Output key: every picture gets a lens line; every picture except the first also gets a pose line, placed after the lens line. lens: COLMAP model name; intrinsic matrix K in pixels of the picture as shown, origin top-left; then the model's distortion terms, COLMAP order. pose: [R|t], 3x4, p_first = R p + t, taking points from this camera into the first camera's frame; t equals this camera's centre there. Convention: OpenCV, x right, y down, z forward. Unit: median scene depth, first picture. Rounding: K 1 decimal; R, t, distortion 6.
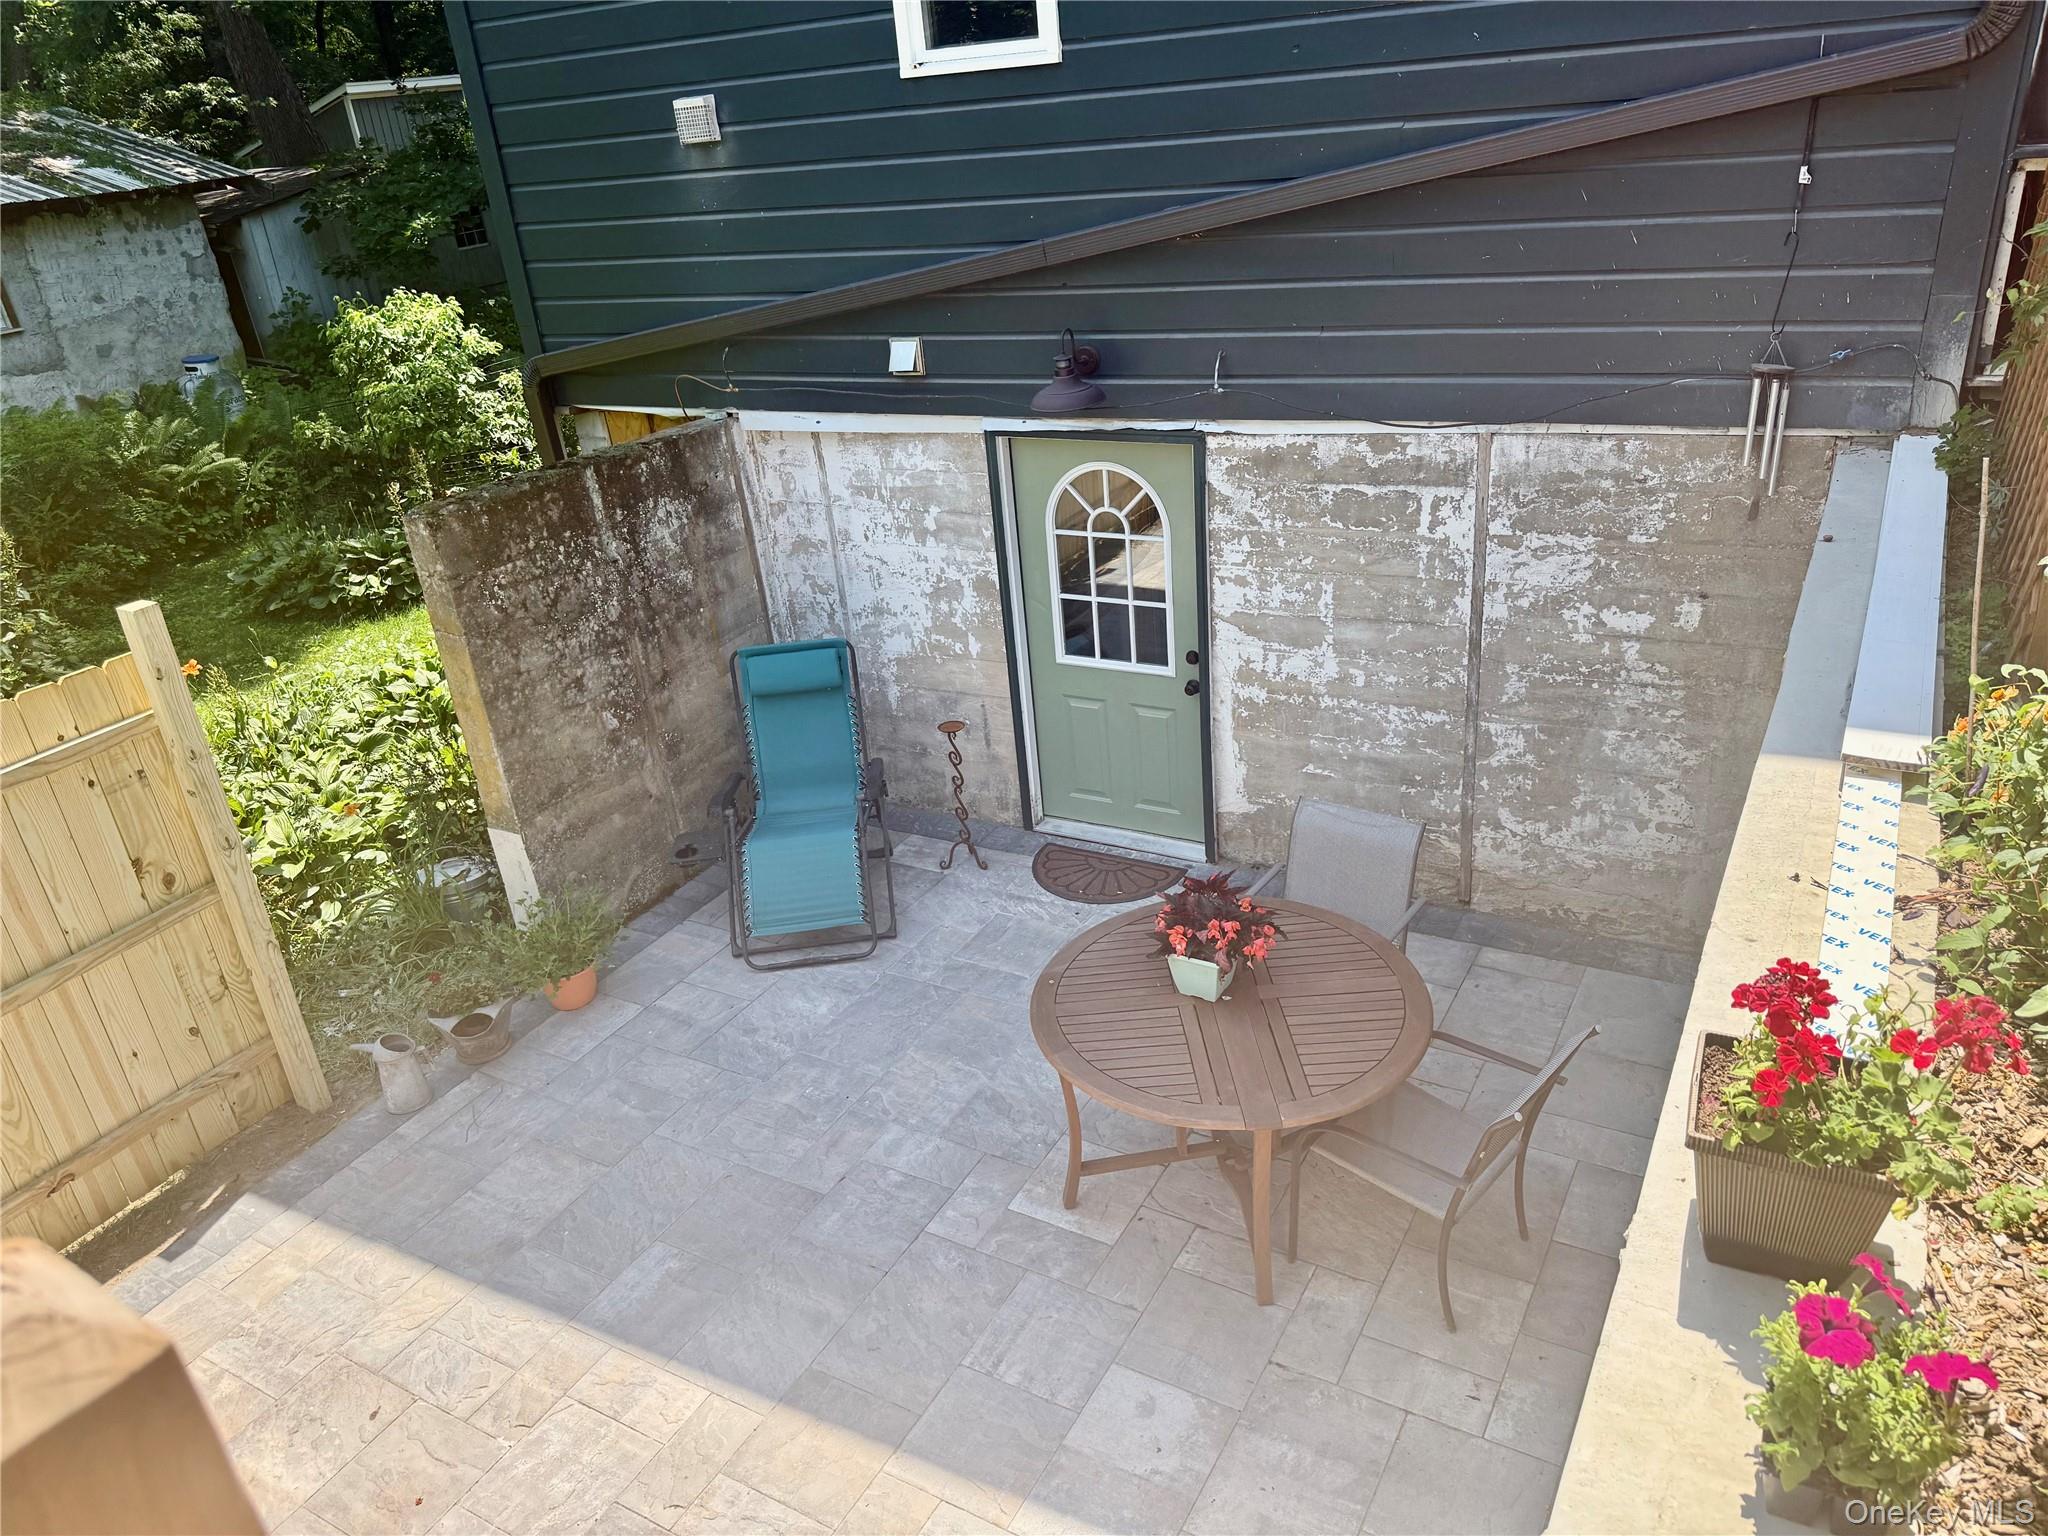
lens RADIAL K [[1429.2, 0, 1016.3], [0, 1429.2, 770.8], [0, 0, 1]] dist [0.058170, -0.074436]
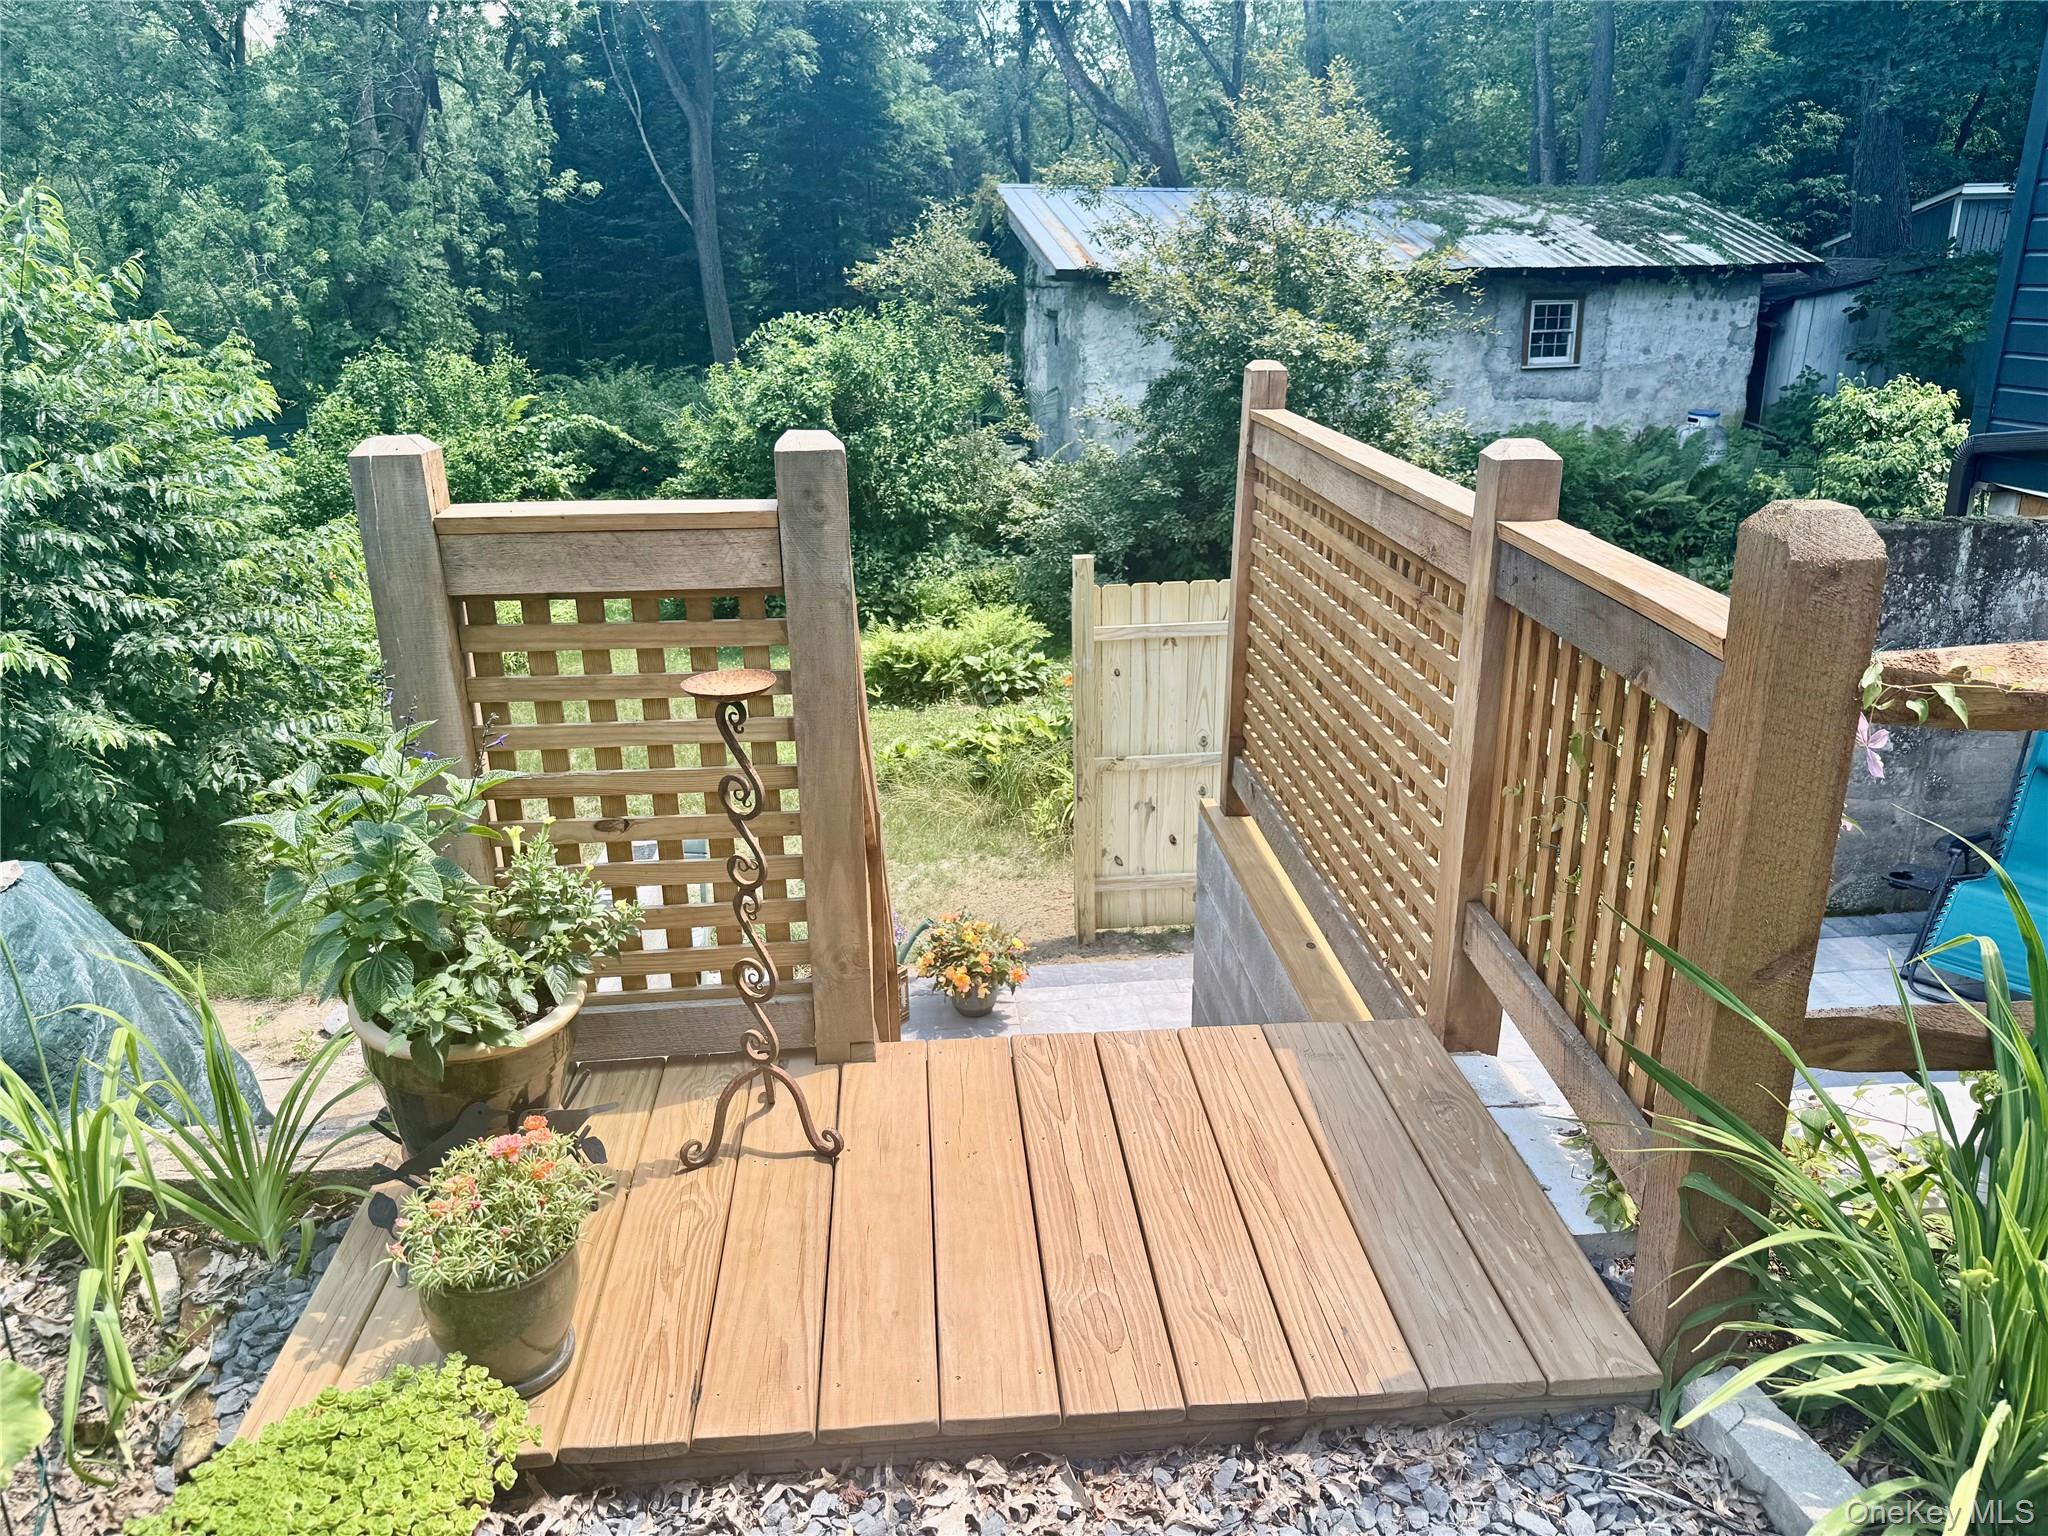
lens RADIAL K [[1445.0, 0, 1024.0], [0, 1445.0, 768.0], [0, 0, 1]] dist [0.007484, -0.000465]
pose [[0.582676, 0.345998, -0.735373, 0.198604], [-0.387195, 0.913740, 0.123125, 0.125795], [0.714541, 0.212991, 0.666383, -0.286033]]
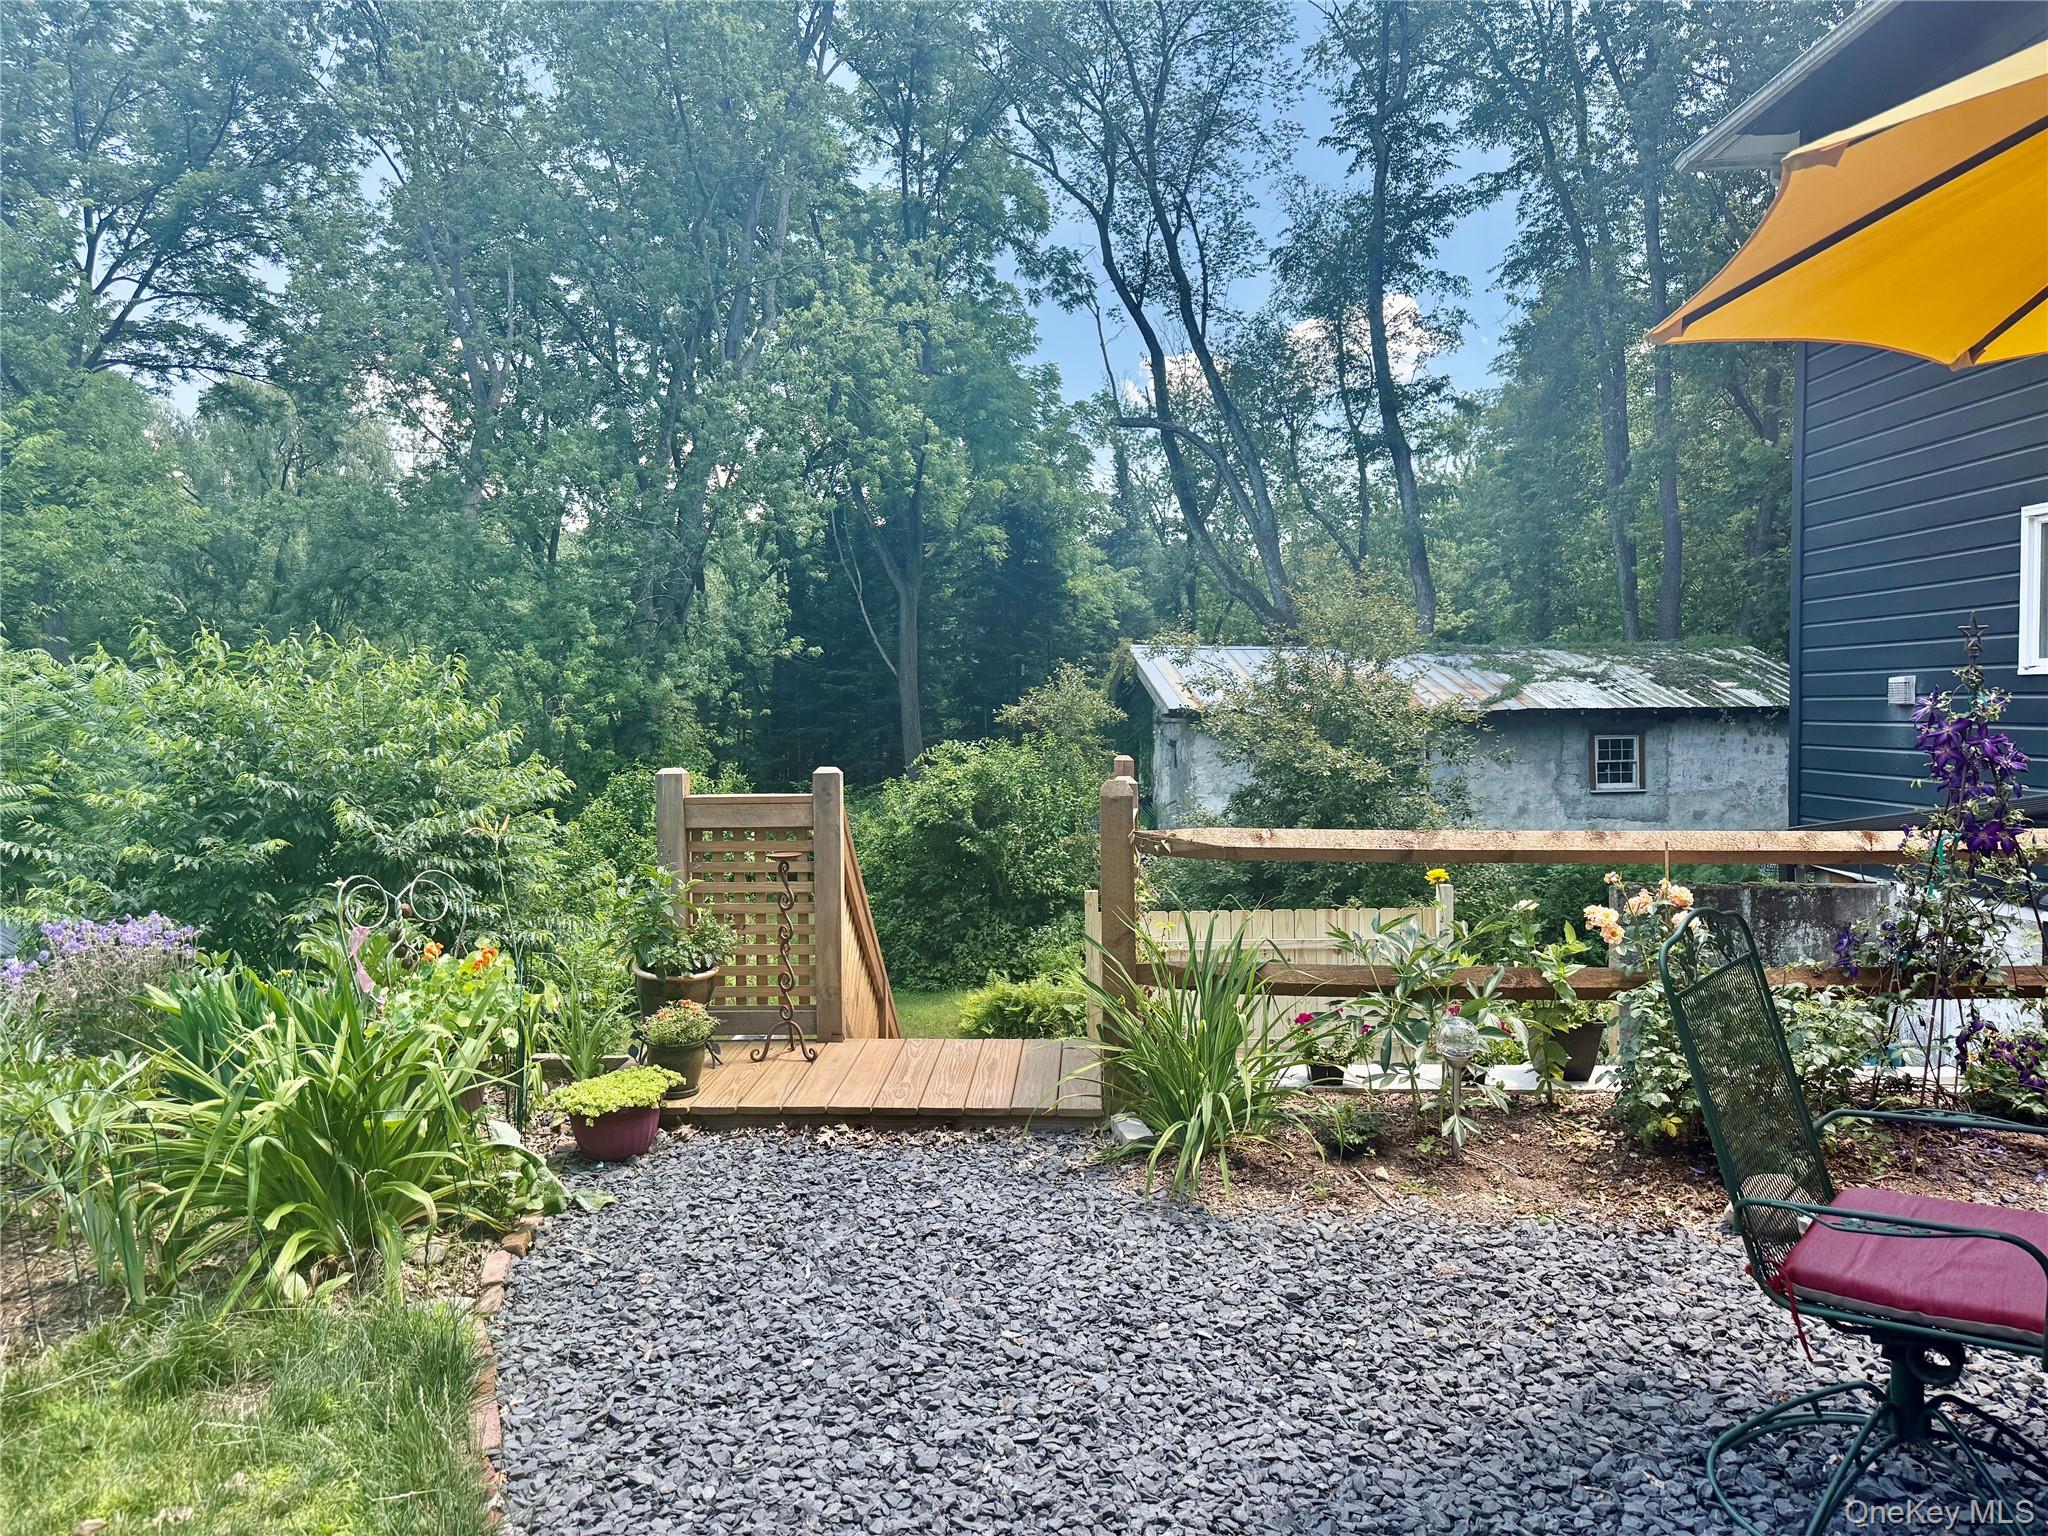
lens RADIAL K [[1441.3, 0, 1032.2], [0, 1441.3, 770.9], [0, 0, 1]] dist [0.152193, -0.194406]
pose [[0.470998, 0.125363, -0.873181, 0.804517], [-0.410003, 0.907547, -0.090860, 0.150717], [0.781063, 0.400802, 0.478852, -0.459188]]
